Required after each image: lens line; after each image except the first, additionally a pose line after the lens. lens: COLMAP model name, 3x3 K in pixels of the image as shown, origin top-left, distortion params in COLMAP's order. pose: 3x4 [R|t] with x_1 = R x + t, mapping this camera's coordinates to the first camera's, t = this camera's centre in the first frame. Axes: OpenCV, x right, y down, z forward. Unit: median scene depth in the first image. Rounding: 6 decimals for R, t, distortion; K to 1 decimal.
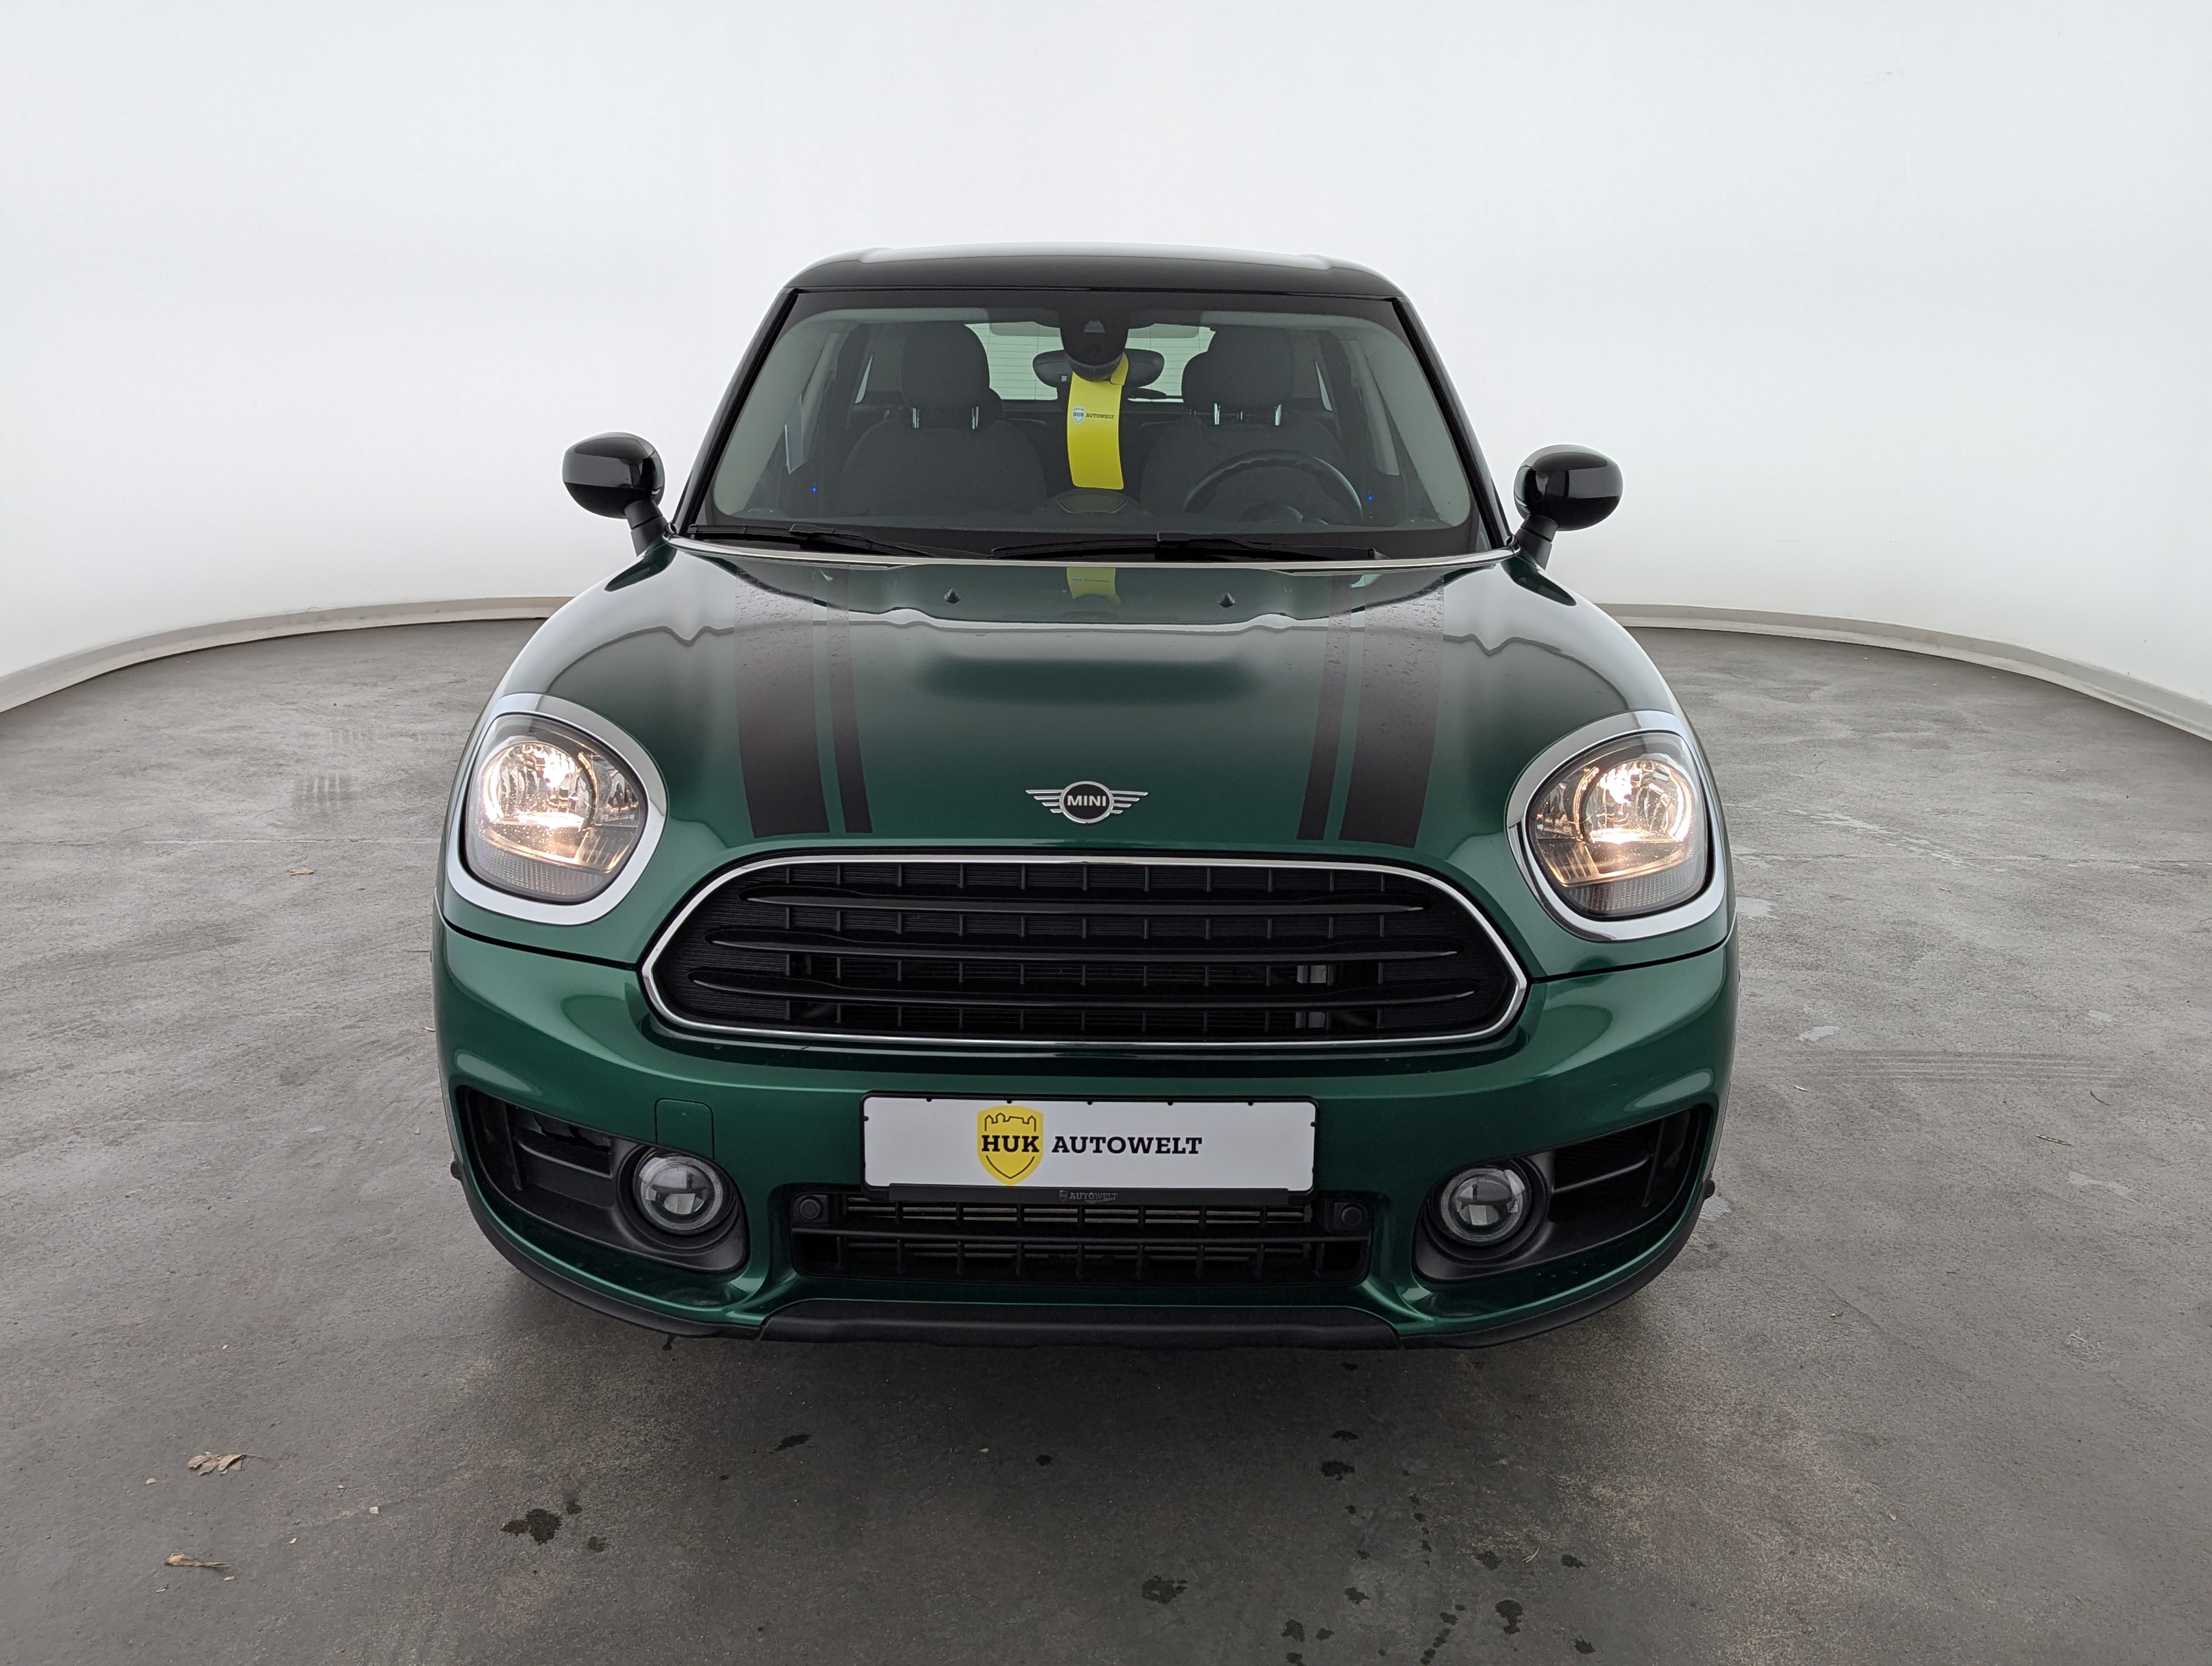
lens RADIAL K [[2021.7, 0, 1106.0], [0, 2021.7, 833.0], [0, 0, 1]] dist [0.051961, -0.021410]
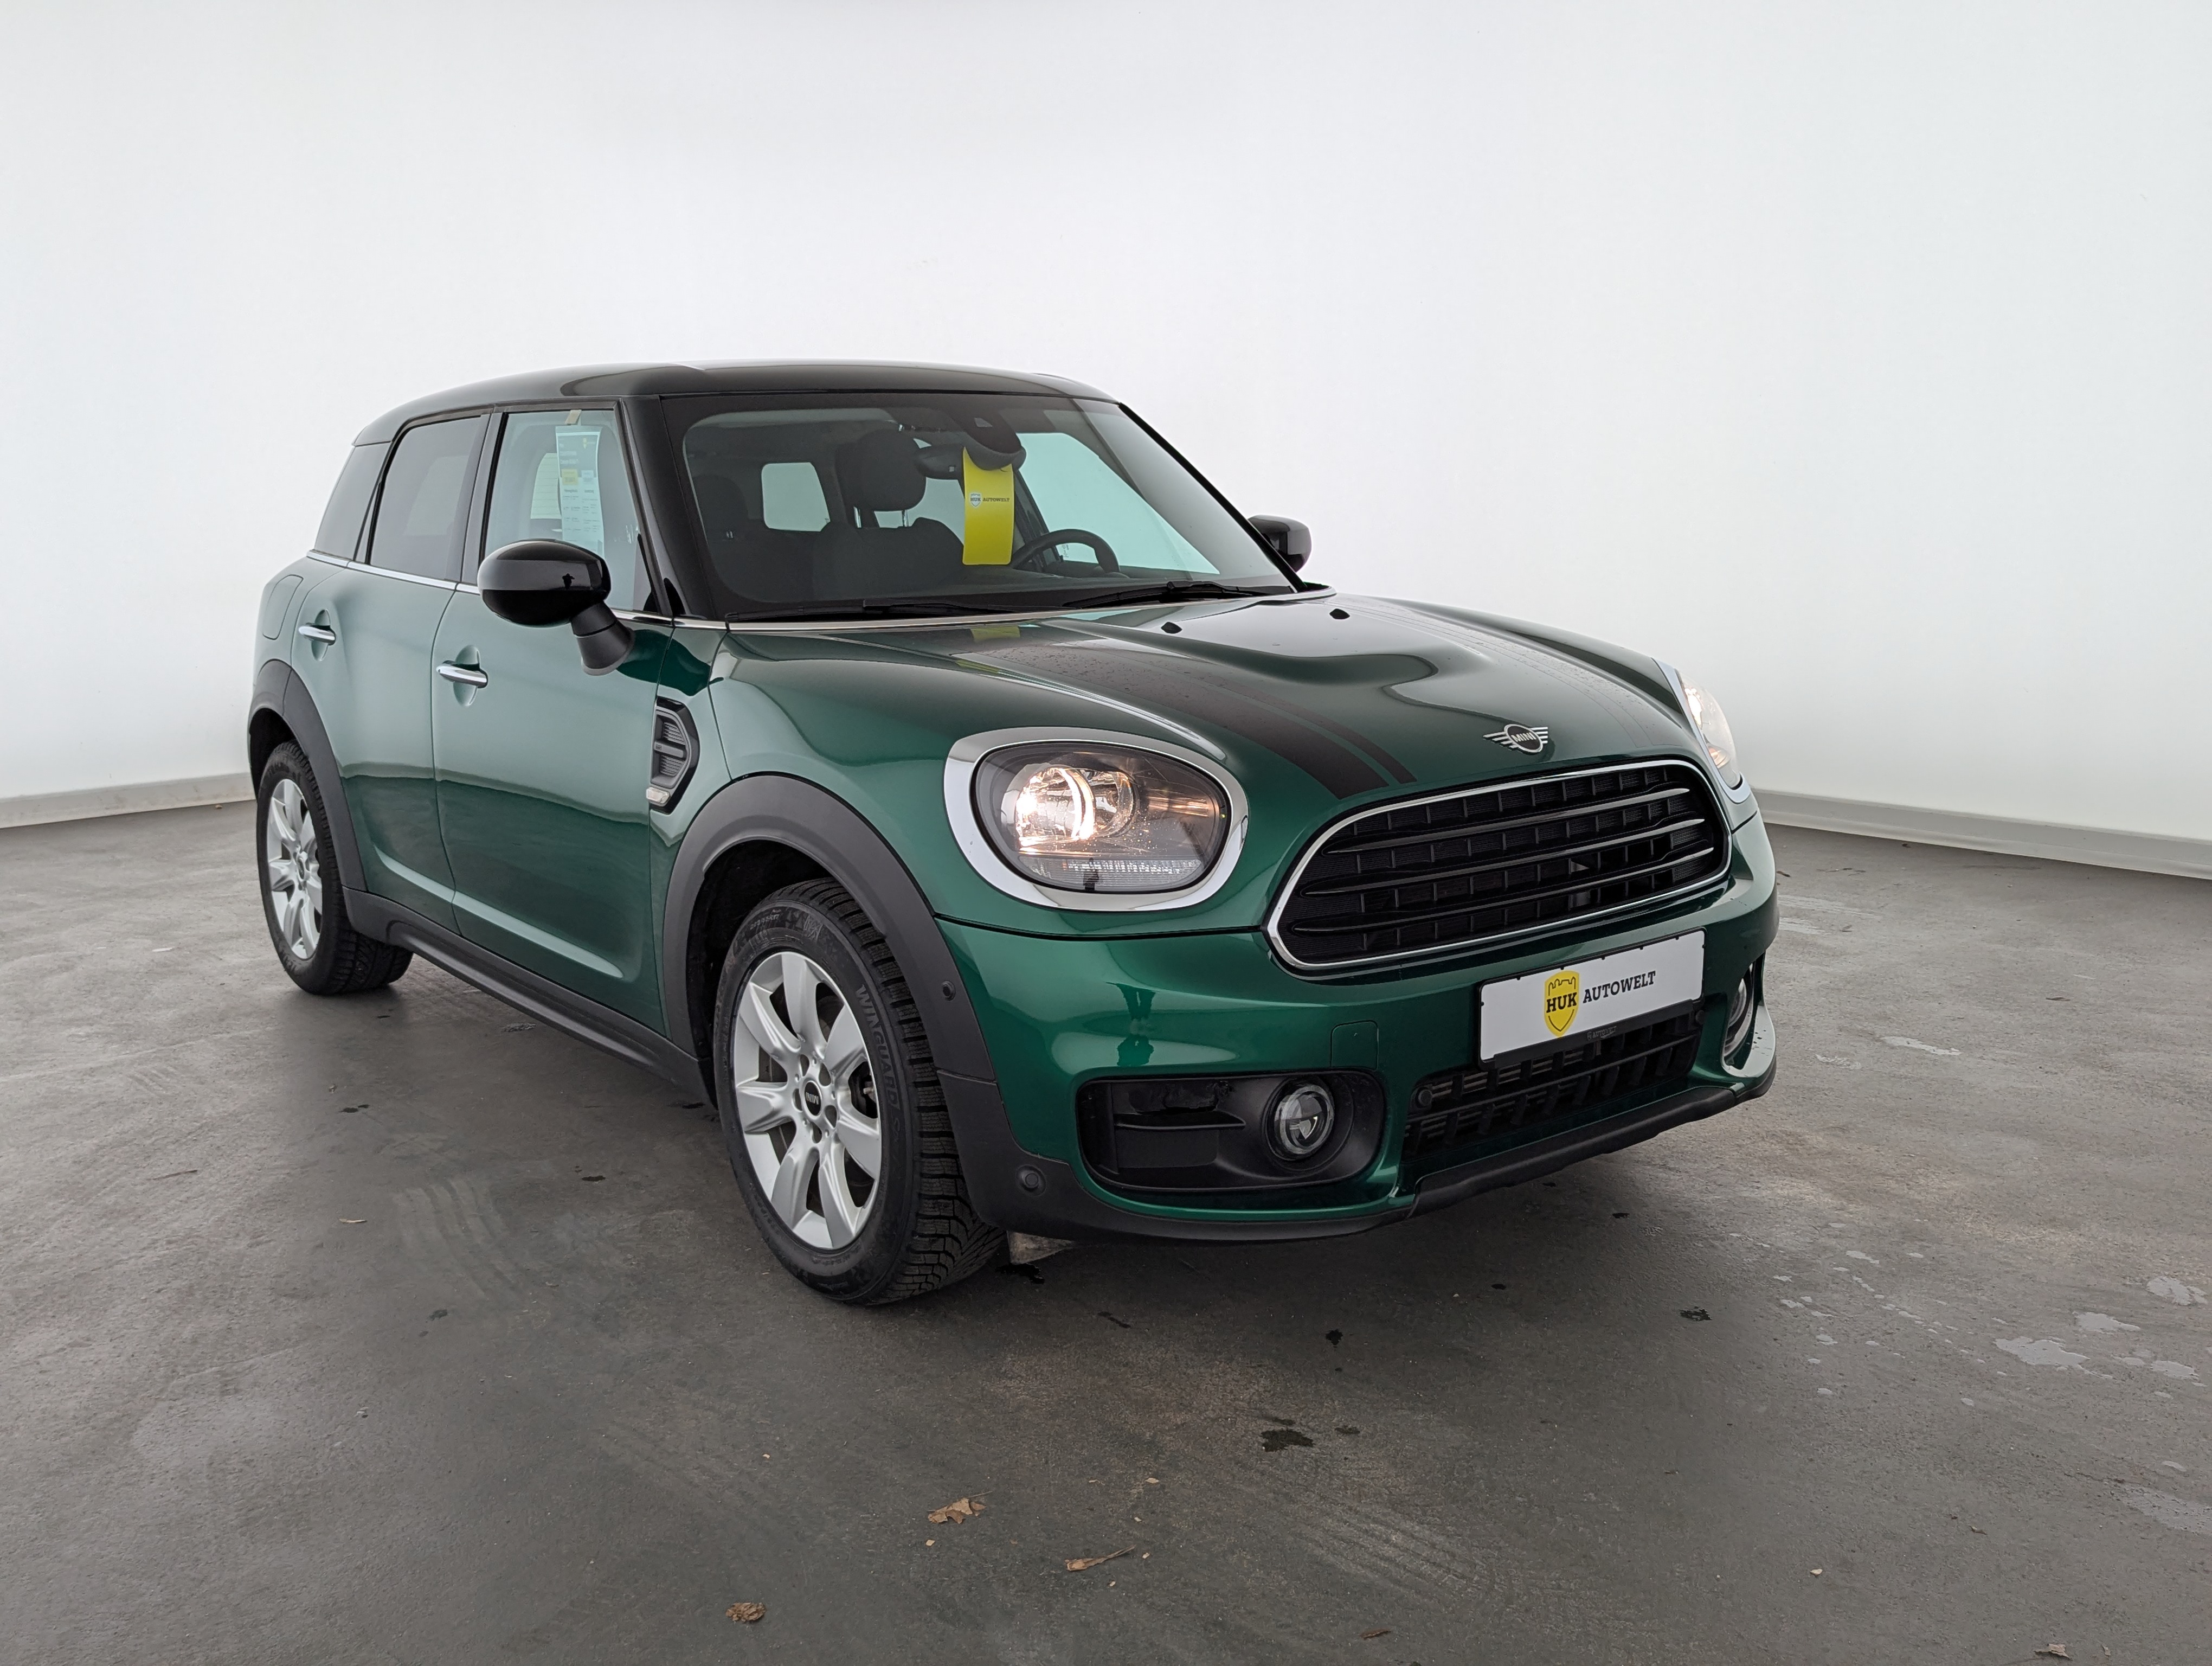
lens RADIAL K [[2021.7, 0, 1106.0], [0, 2021.7, 833.0], [0, 0, 1]] dist [0.051961, -0.021410]
pose [[0.769778, -0.131138, 0.624696, -1.014891], [0.187541, 0.981940, -0.024964, 0.025191], [-0.610140, 0.136373, 0.780469, 0.154205]]
